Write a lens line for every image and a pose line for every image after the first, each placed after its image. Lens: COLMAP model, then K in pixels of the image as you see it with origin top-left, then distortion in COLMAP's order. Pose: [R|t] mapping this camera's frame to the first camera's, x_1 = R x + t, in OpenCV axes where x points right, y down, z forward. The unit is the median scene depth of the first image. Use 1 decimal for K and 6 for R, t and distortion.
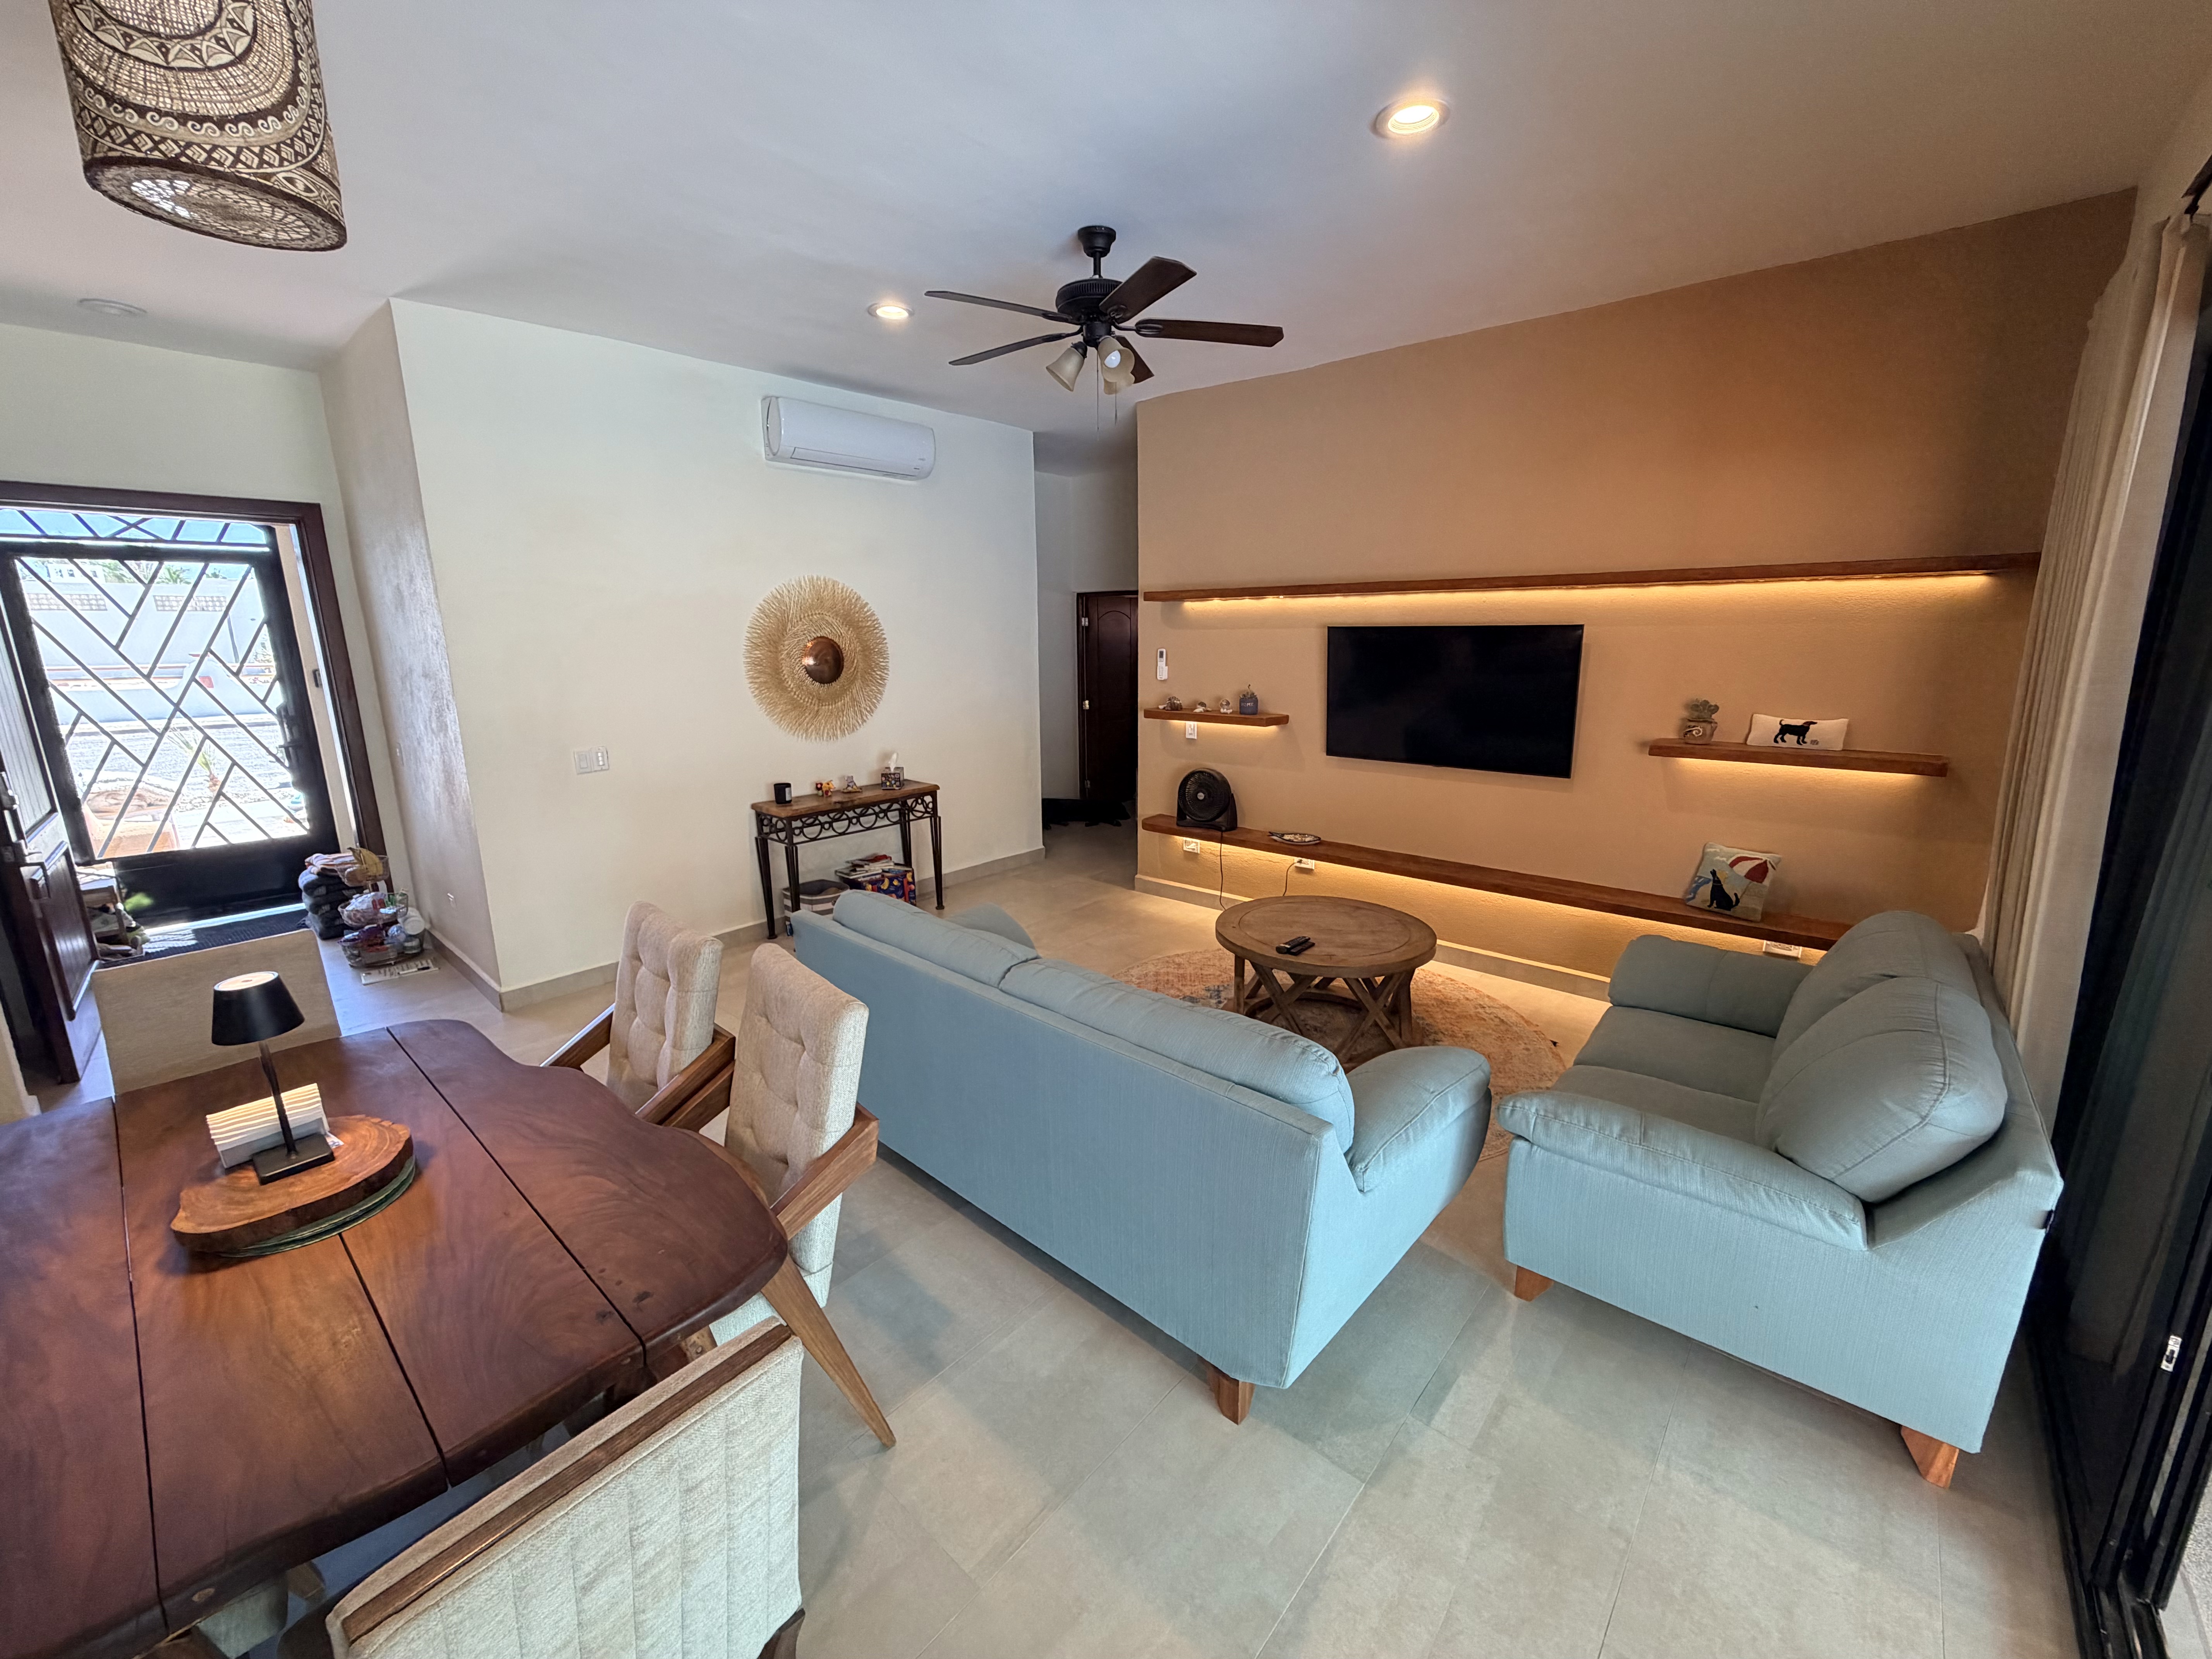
lens RADIAL K [[881.3, 0, 1102.5], [0, 881.3, 826.7], [0, 0, 1]] dist [0.000342, -0.000192]
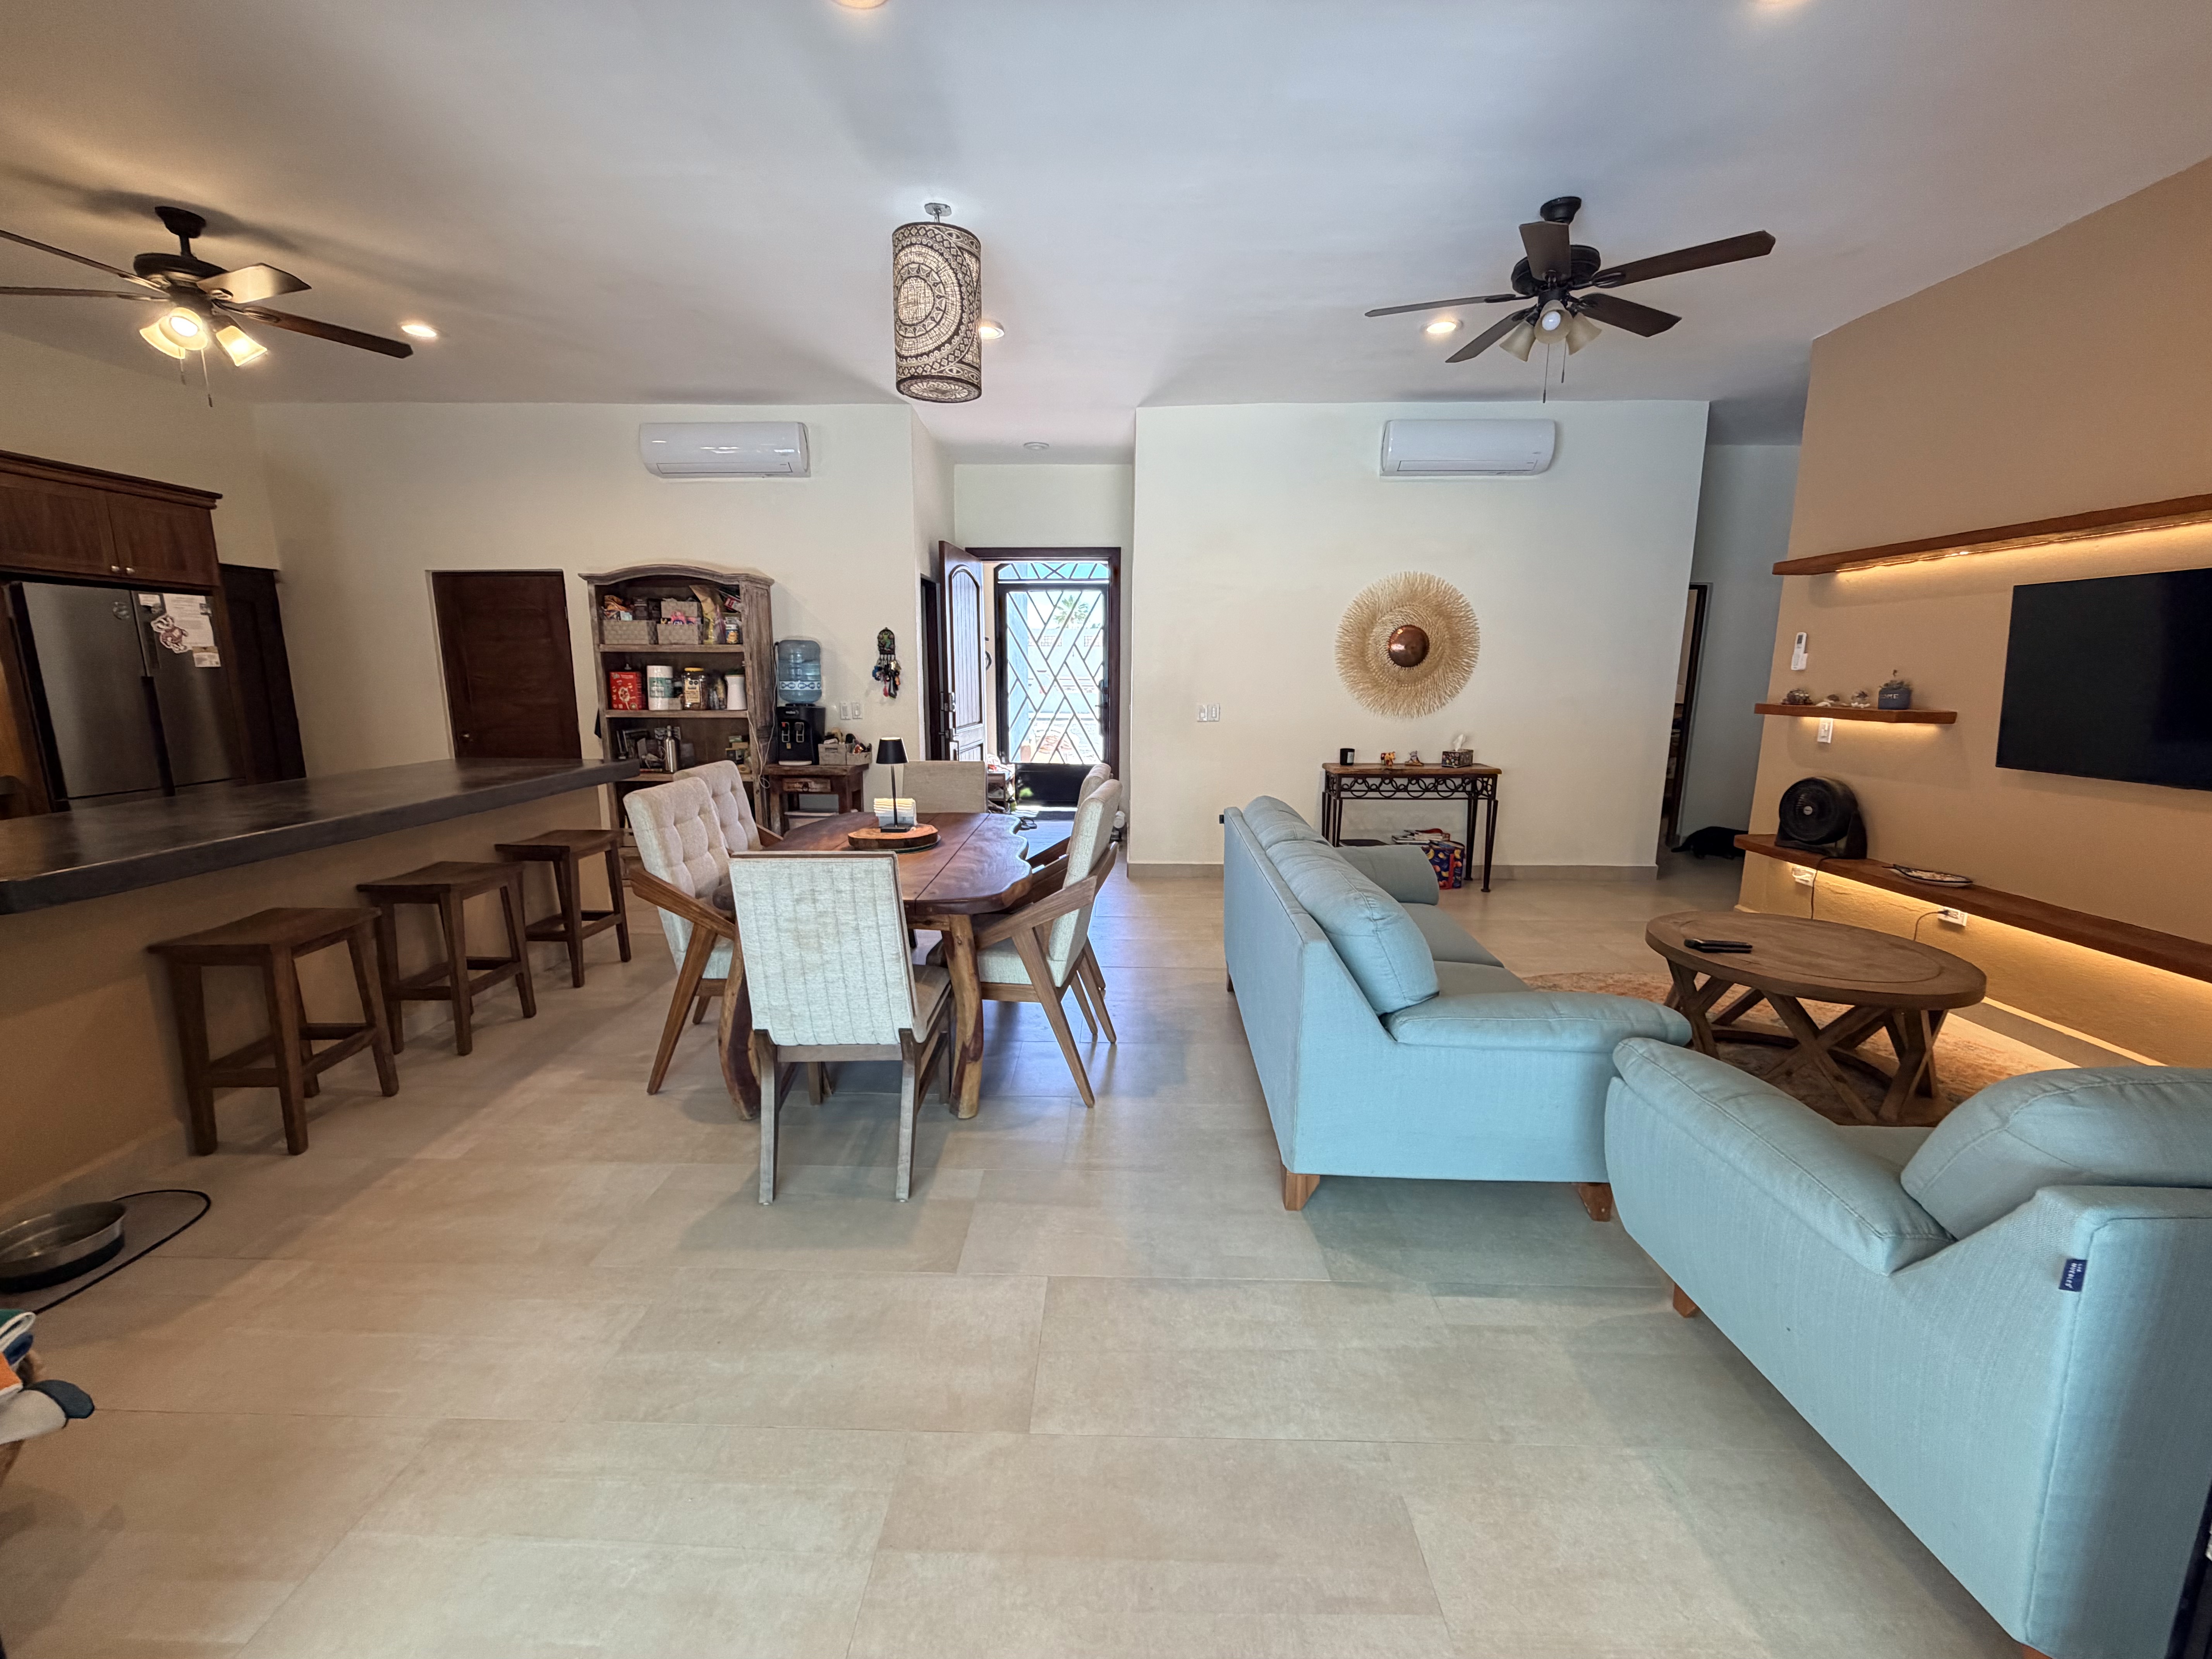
lens RADIAL K [[881.3, 0, 1099.9], [0, 881.3, 827.0], [0, 0, 1]] dist [0.000342, -0.000192]
pose [[0.643557, 0.144206, -0.751691, 0.355358], [-0.174994, 0.983800, 0.038914, 0.072795], [0.745125, 0.106498, 0.658367, -0.012880]]
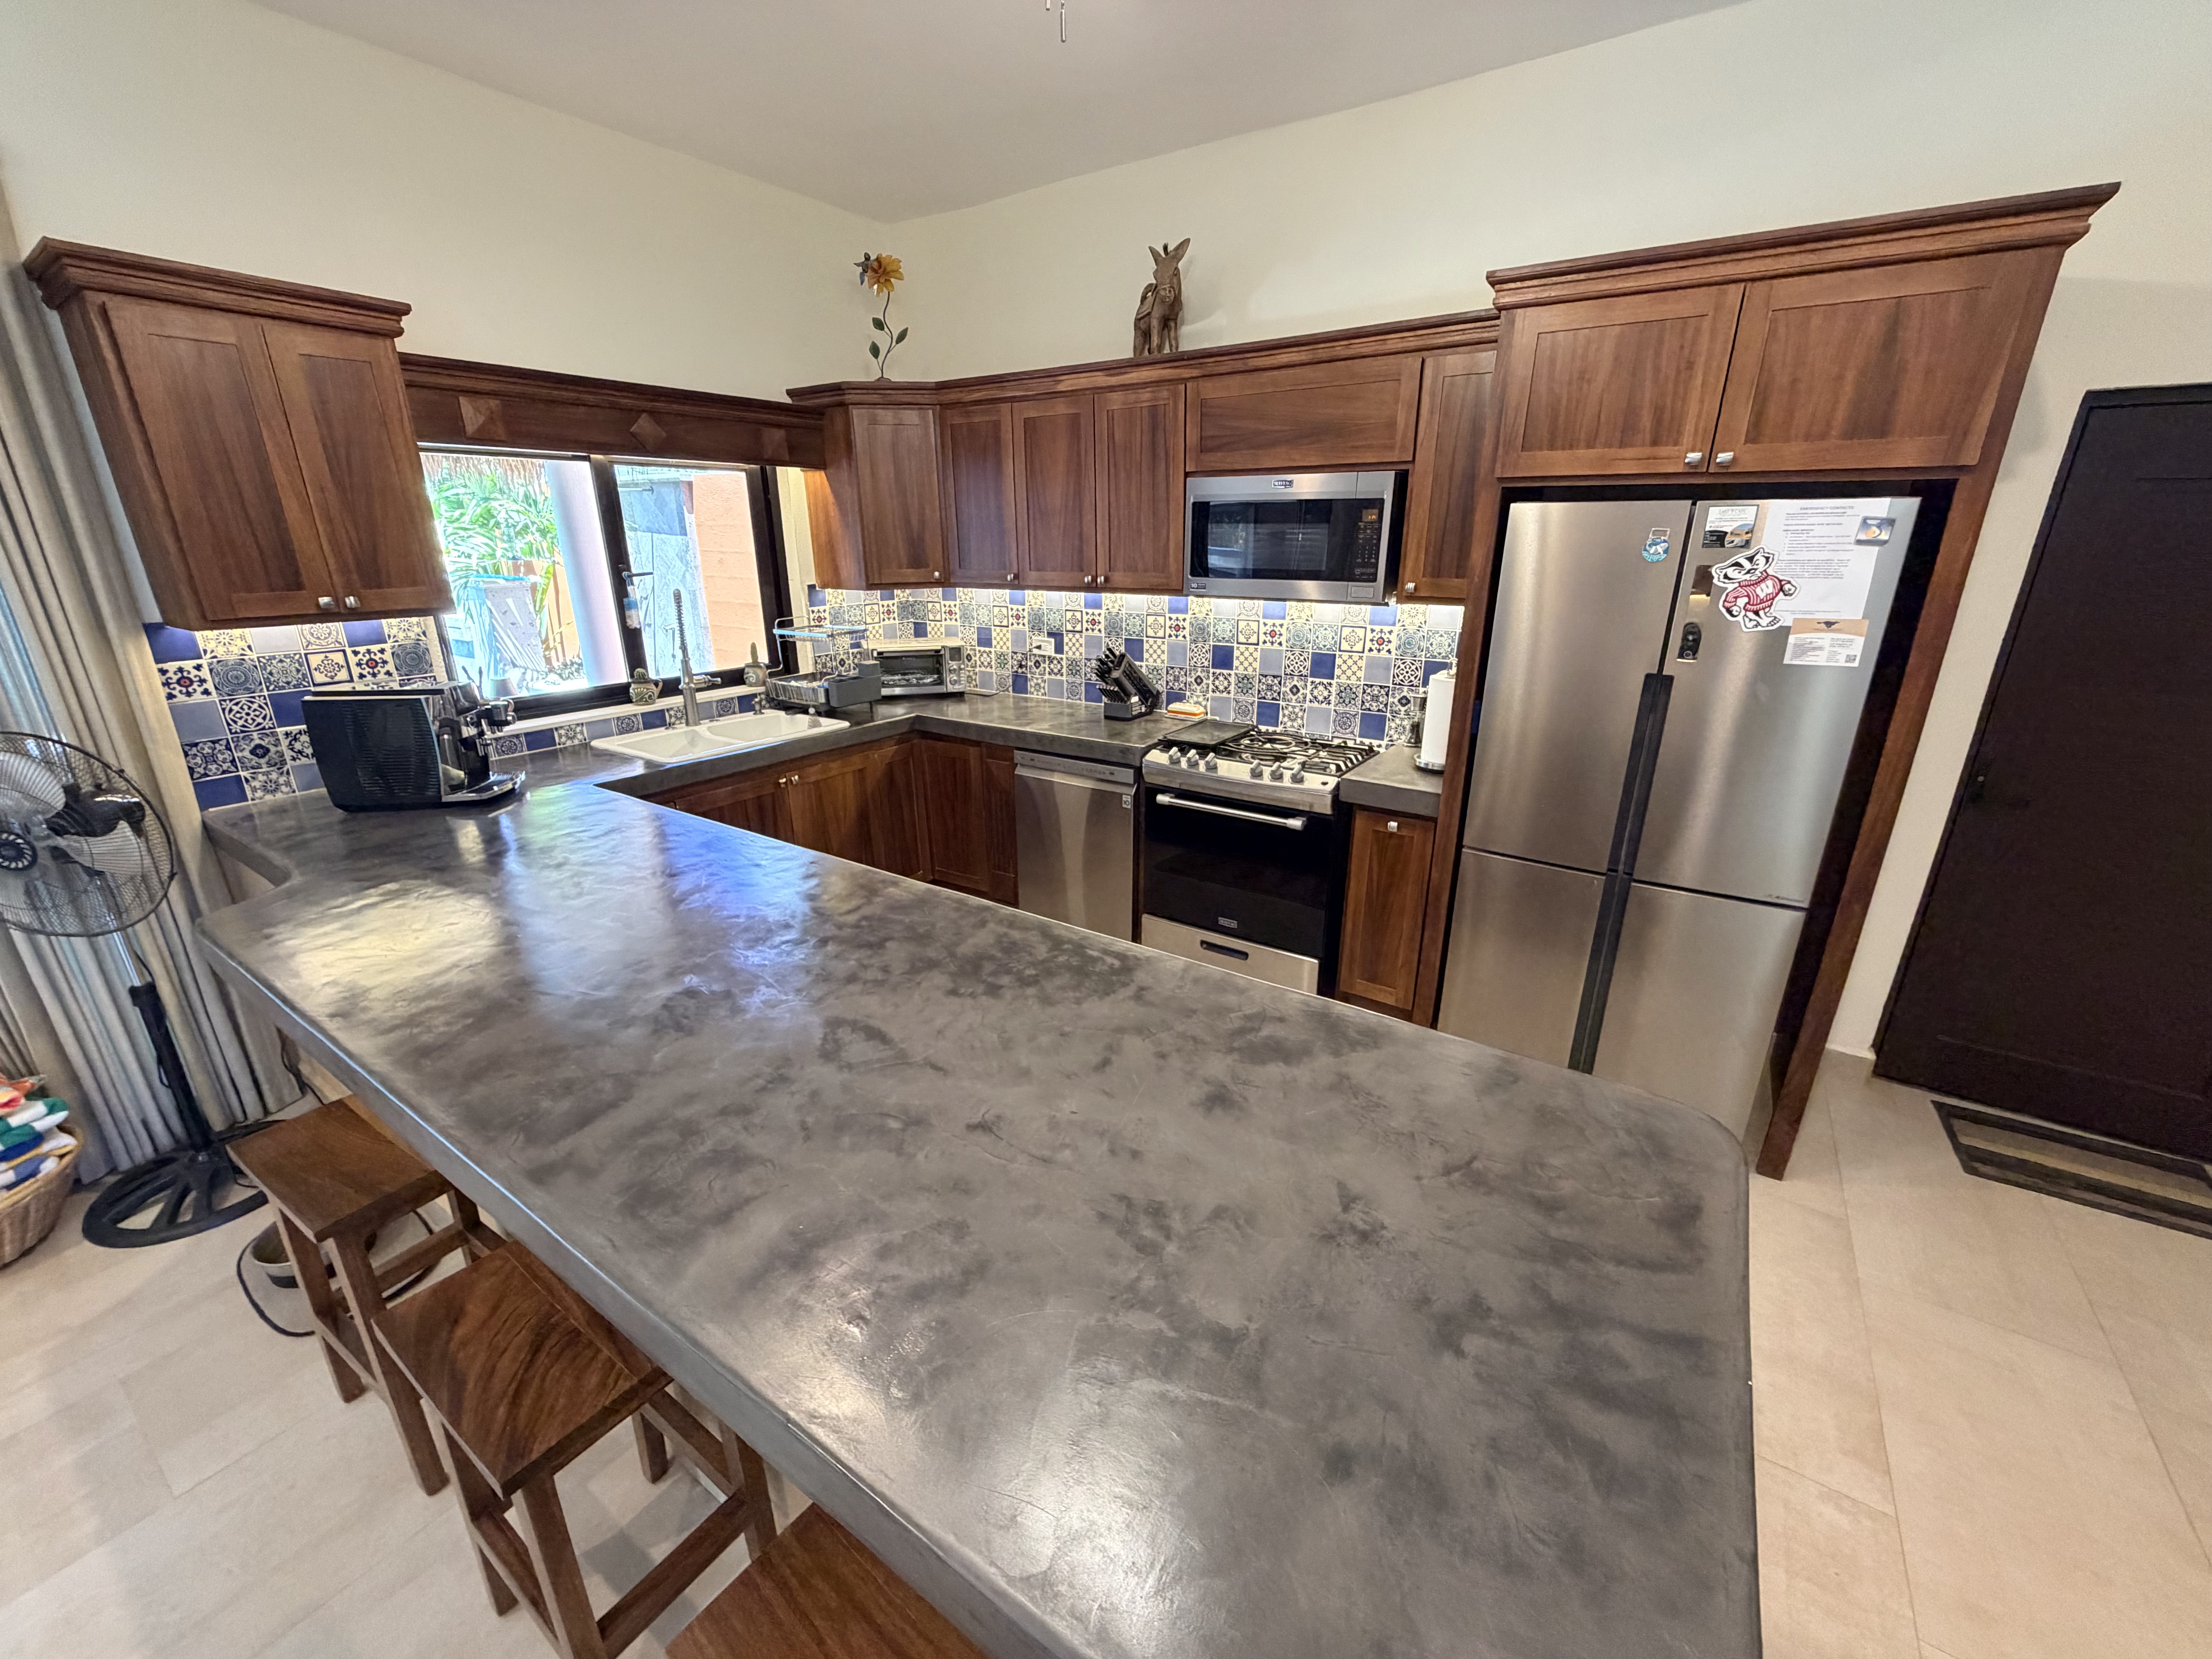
lens RADIAL K [[881.3, 0, 1105.8], [0, 881.3, 830.8], [0, 0, 1]] dist [0.000342, -0.000192]
pose [[-0.991301, 0.051732, -0.121018, -0.700356], [-0.019556, 0.851408, 0.524139, -0.048620], [0.130151, 0.521947, -0.842990, 0.251133]]
